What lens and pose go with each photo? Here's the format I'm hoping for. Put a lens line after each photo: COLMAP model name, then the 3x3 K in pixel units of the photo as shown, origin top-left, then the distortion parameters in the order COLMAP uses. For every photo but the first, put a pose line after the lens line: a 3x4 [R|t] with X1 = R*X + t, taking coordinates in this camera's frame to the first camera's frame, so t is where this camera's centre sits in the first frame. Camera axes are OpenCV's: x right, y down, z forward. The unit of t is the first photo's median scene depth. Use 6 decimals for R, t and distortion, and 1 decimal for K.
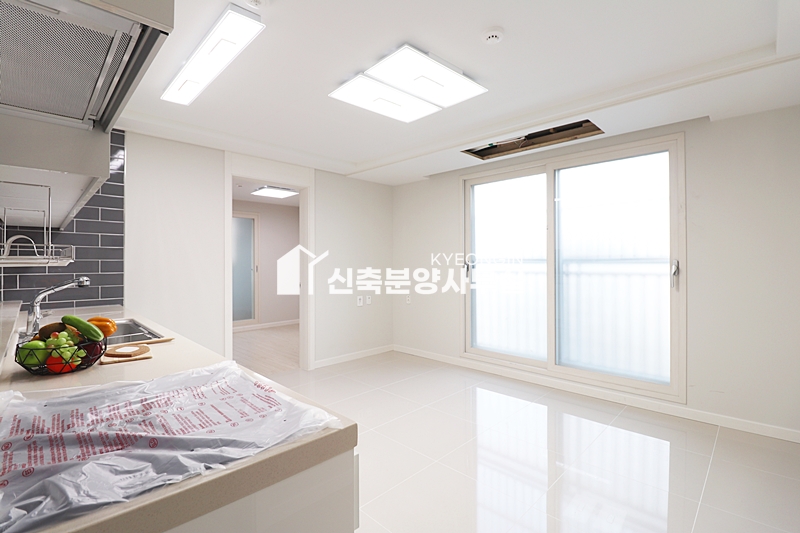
lens RADIAL K [[372.0, 0, 400.0], [0, 372.0, 266.5], [0, 0, 1]] dist [-0.001040, -0.000191]
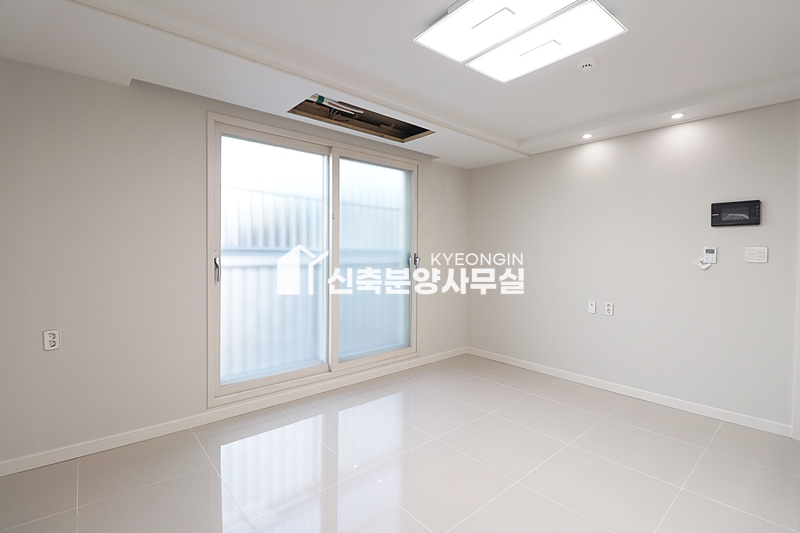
lens RADIAL K [[371.9, 0, 396.0], [0, 371.9, 257.4], [0, 0, 1]] dist [-0.001500, -0.000583]
pose [[0.098727, -0.003995, 0.995107, -0.557796], [0.018791, 0.999821, 0.002150, -0.003017], [-0.994937, 0.018487, 0.098784, 0.840195]]
